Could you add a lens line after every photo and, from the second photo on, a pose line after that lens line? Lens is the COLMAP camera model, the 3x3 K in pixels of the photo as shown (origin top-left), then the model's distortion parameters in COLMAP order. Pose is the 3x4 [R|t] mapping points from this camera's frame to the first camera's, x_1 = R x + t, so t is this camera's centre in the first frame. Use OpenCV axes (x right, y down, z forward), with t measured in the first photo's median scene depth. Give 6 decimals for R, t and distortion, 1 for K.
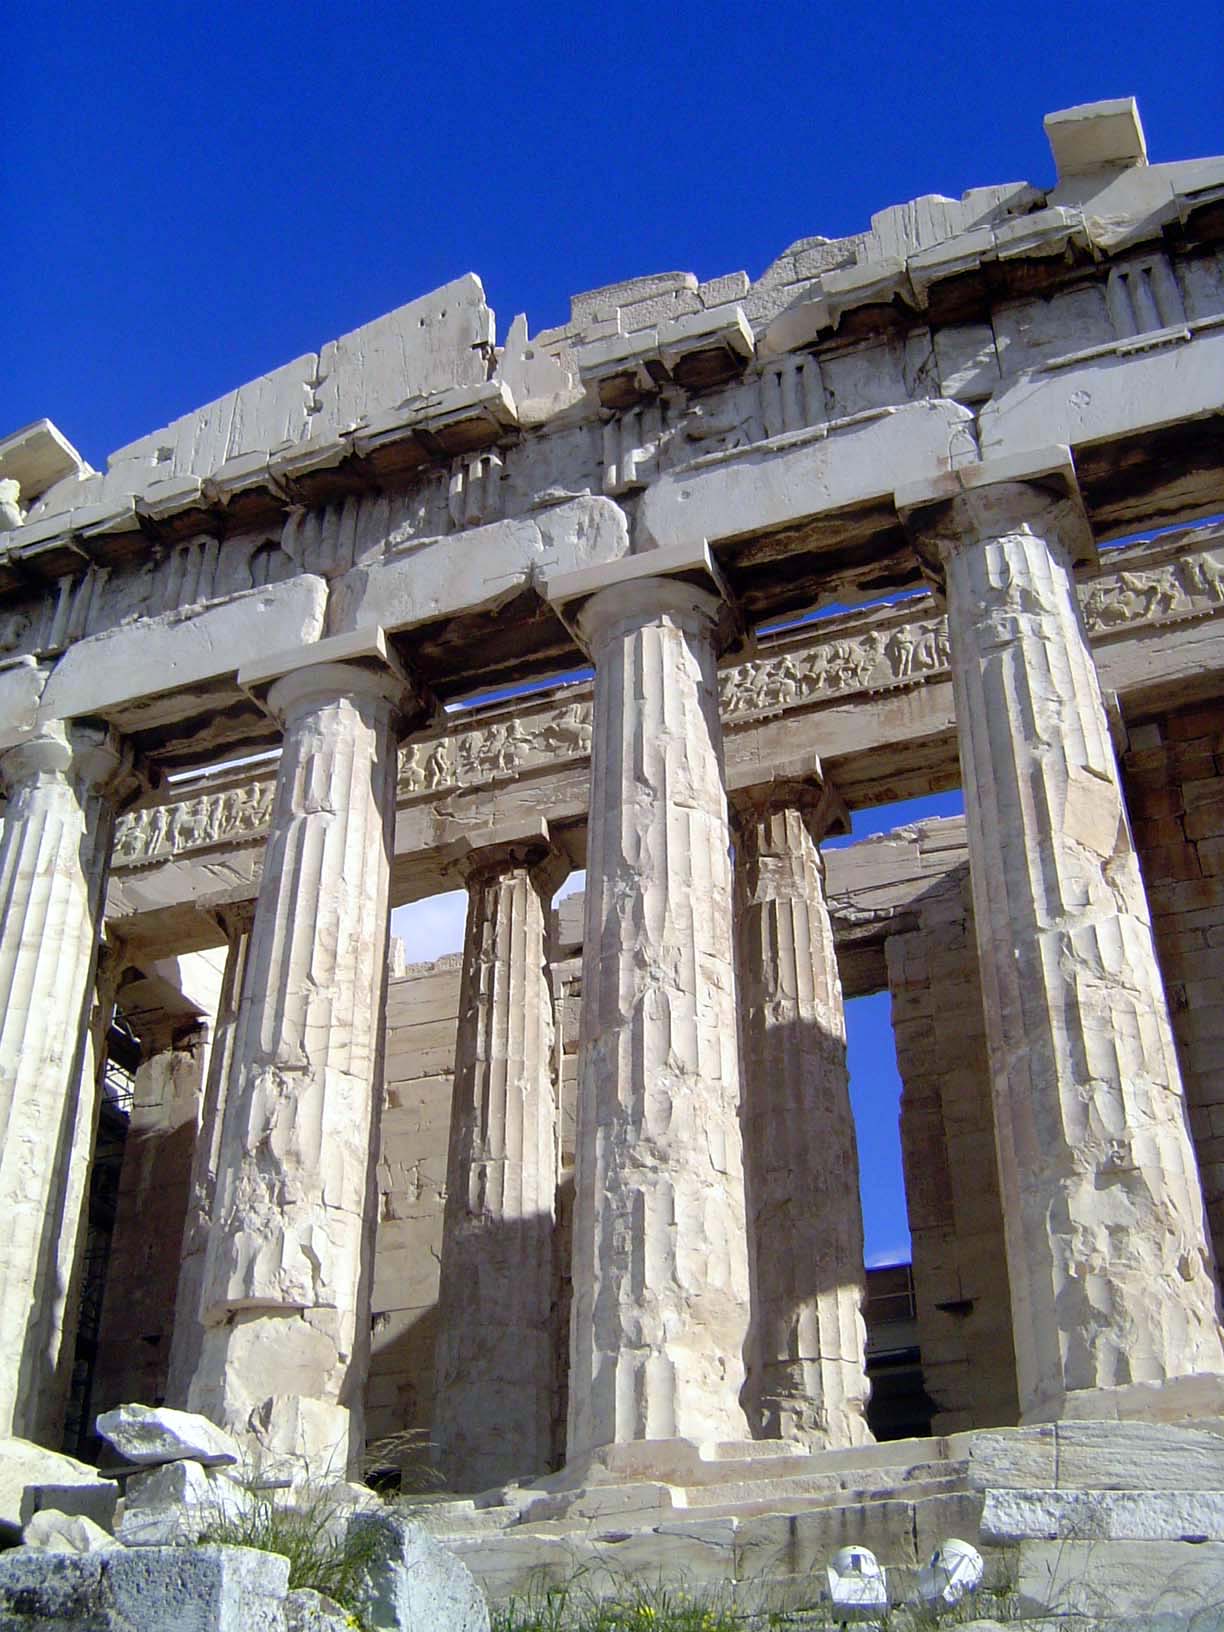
lens RADIAL K [[1875.3, 0, 612.0], [0, 1875.3, 816.0], [0, 0, 1]] dist [-0.063956, -0.296021]
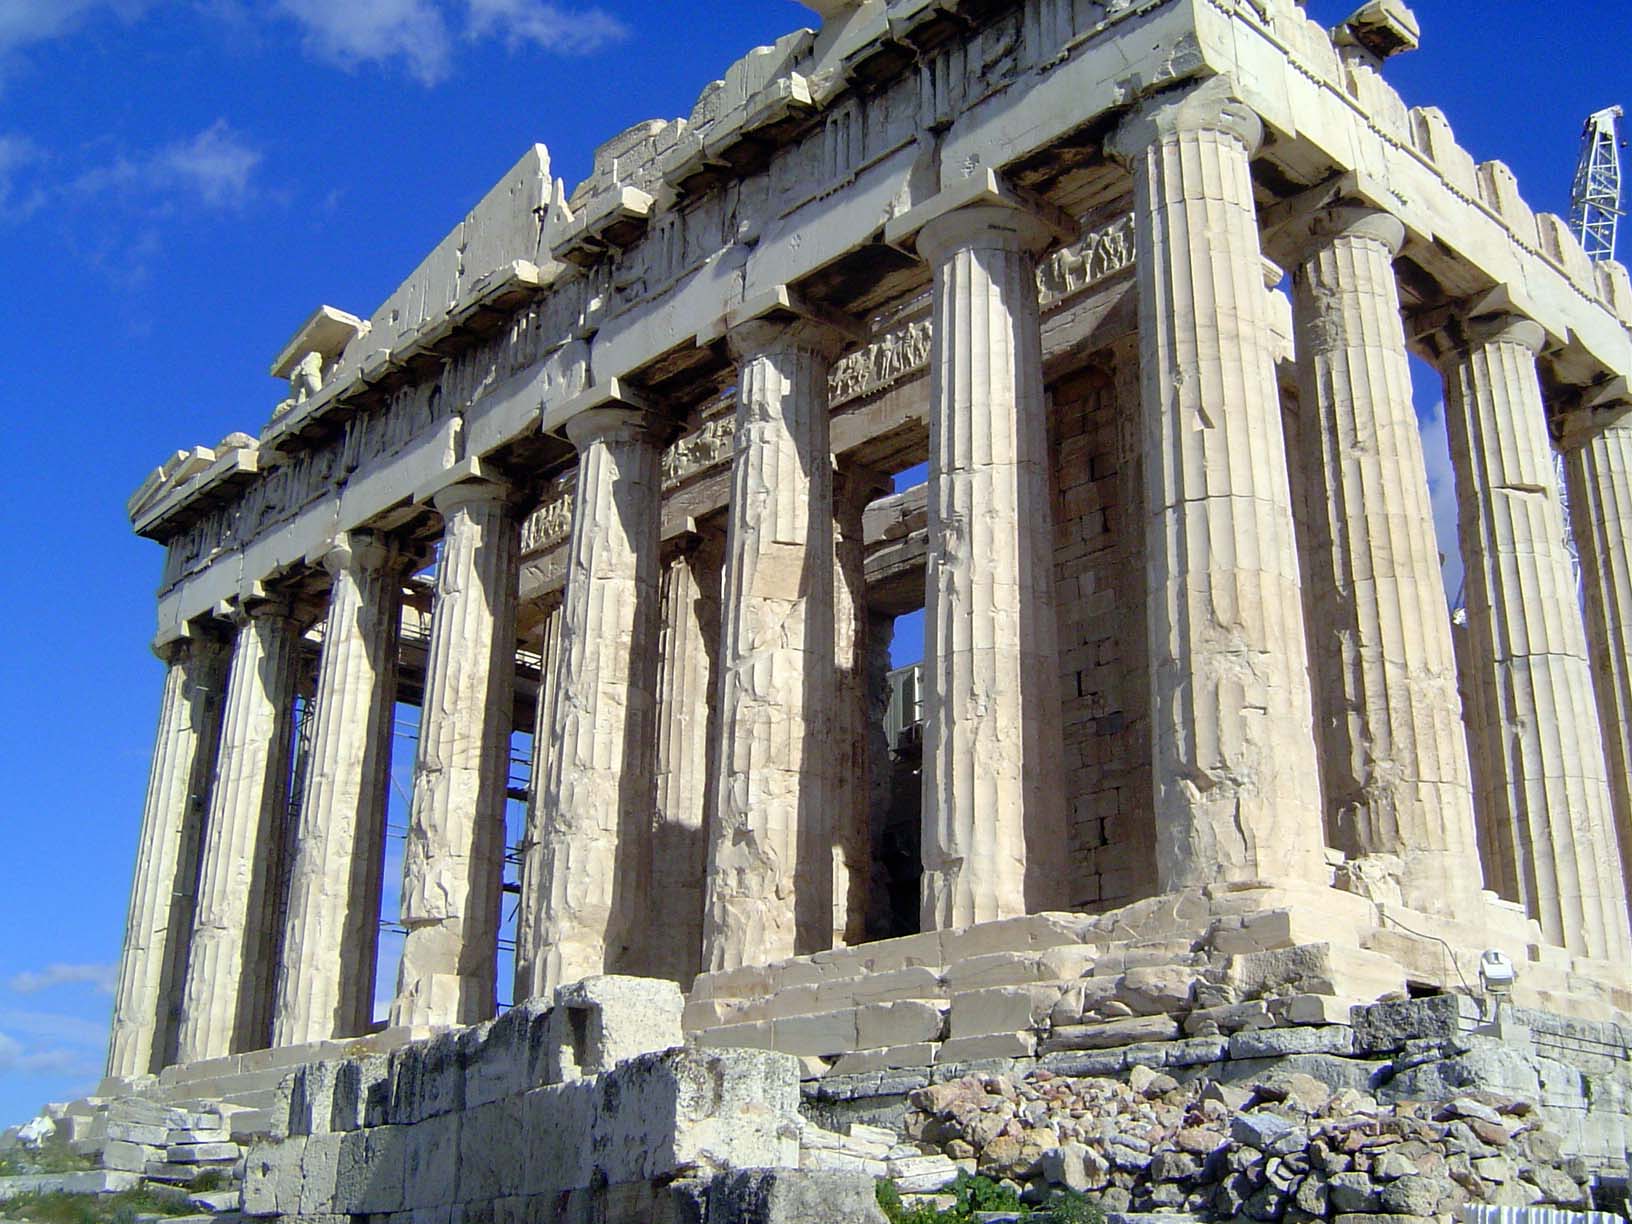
lens RADIAL K [[1875.3, 0, 816.0], [0, 1875.3, 612.0], [0, 0, 1]] dist [-0.063956, -0.296021]
pose [[0.904008, -0.138278, -0.404535, 0.752520], [0.225365, 0.958232, 0.176077, -0.194818], [0.363291, -0.250343, 0.897412, -0.282535]]
